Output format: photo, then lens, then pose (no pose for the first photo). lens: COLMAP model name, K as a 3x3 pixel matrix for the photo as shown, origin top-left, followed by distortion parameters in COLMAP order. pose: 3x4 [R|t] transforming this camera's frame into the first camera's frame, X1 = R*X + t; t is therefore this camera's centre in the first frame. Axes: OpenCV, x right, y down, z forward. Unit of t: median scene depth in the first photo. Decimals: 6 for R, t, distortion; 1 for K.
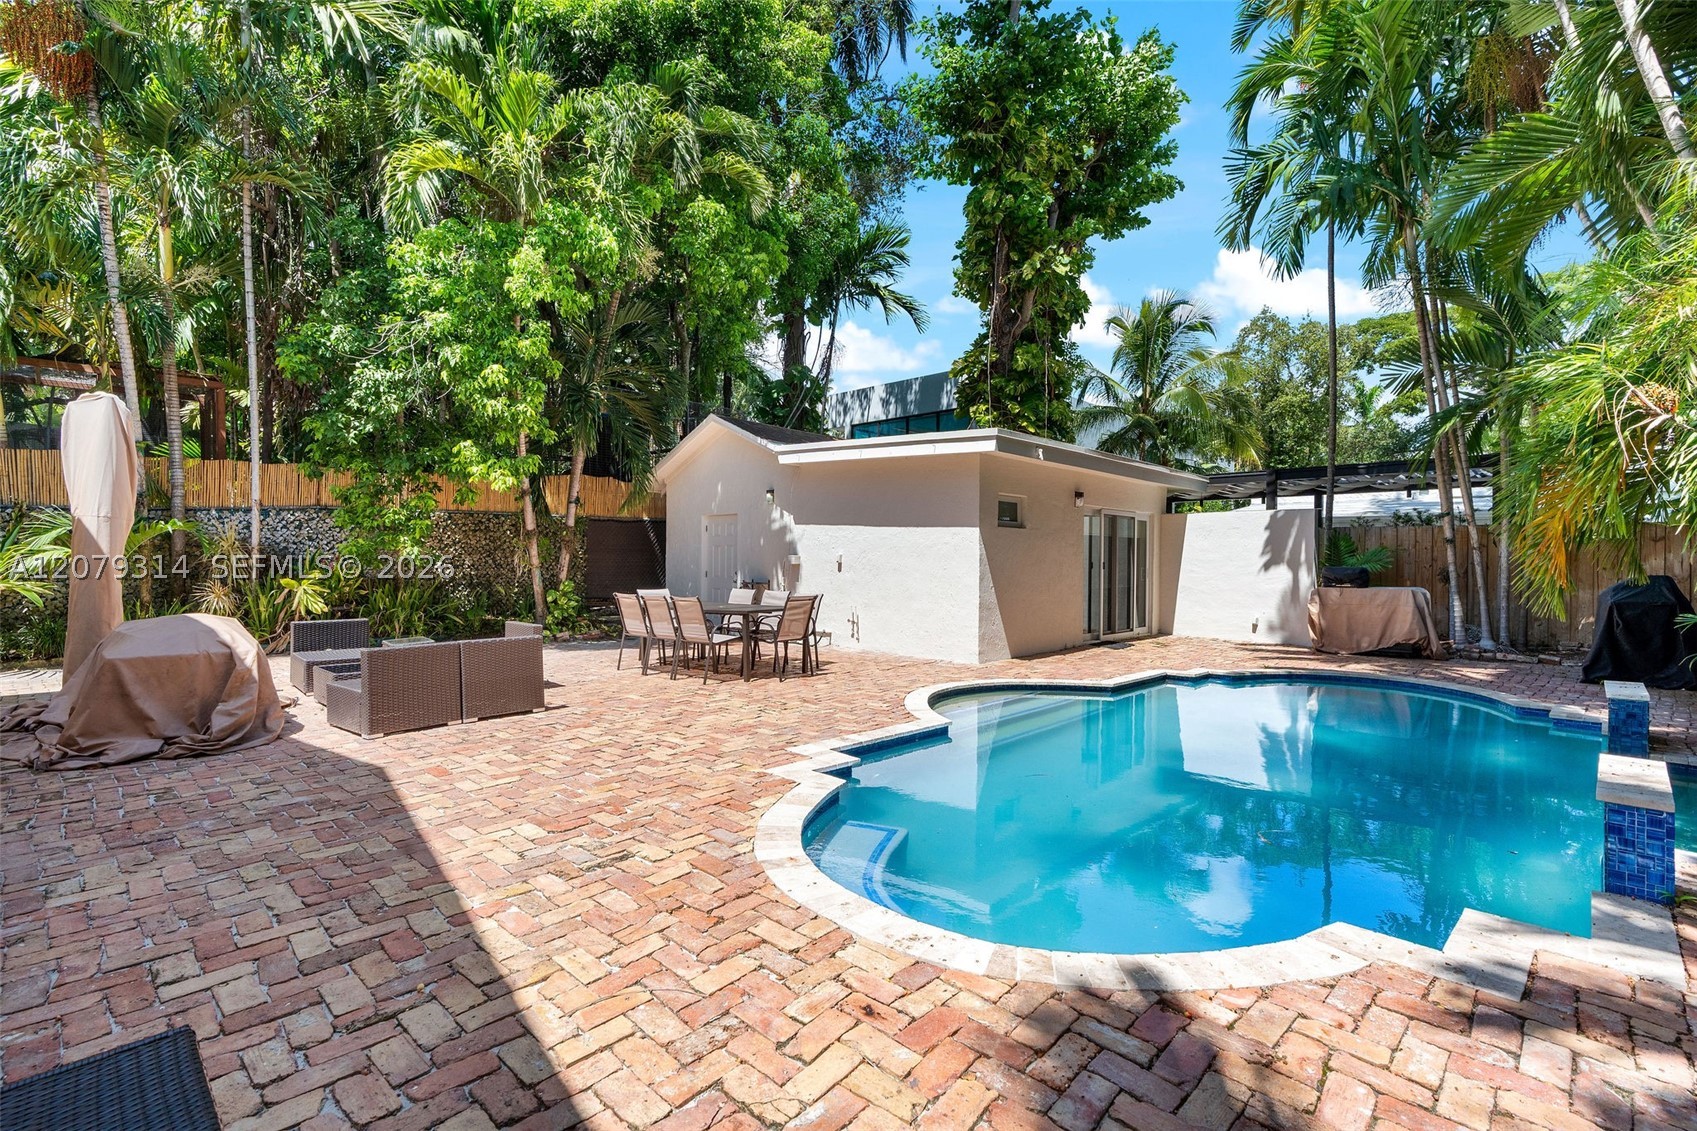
lens RADIAL K [[759.6, 0, 845.0], [0, 759.6, 563.4], [0, 0, 1]] dist [-0.000102, 0.000665]
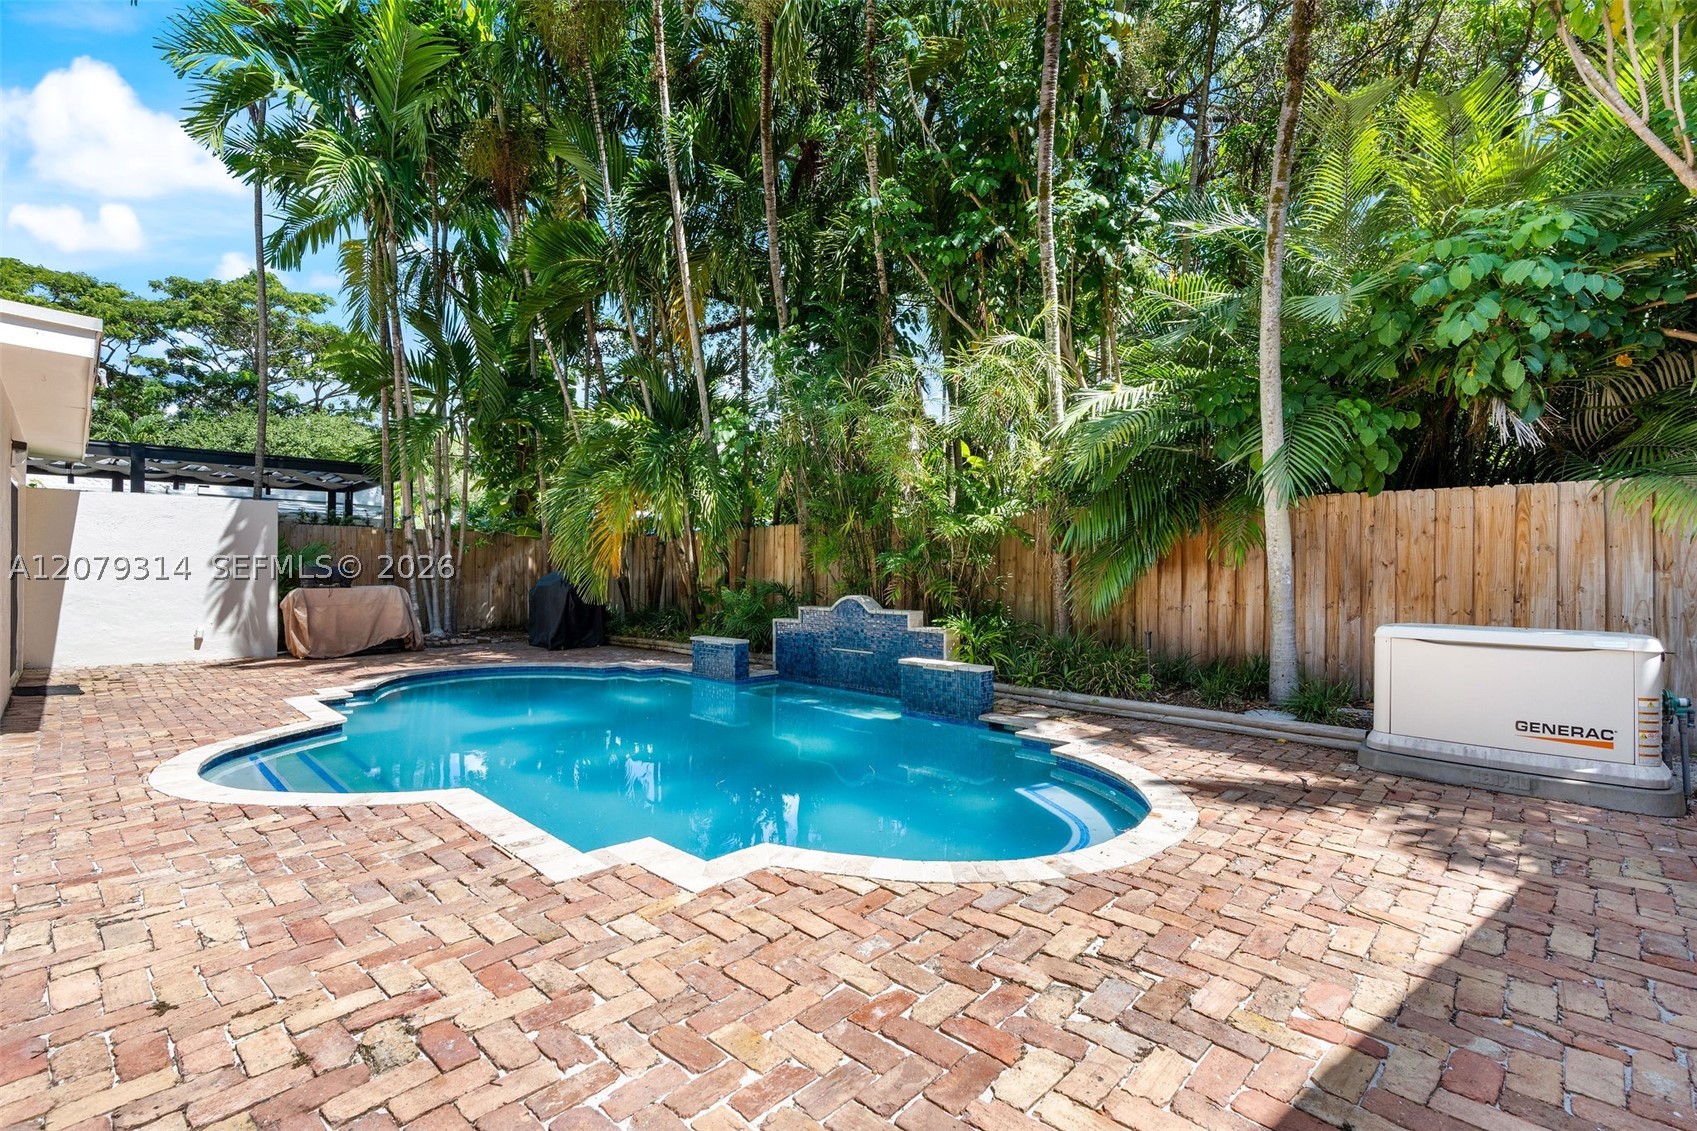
lens RADIAL K [[759.6, 0, 845.0], [0, 759.6, 563.4], [0, 0, 1]] dist [-0.000102, 0.000665]
pose [[0.006519, 0.002656, 0.999975, -1.103113], [0.001634, 0.999995, -0.002666, 0.017480], [-0.999977, 0.001651, 0.006515, 1.344128]]
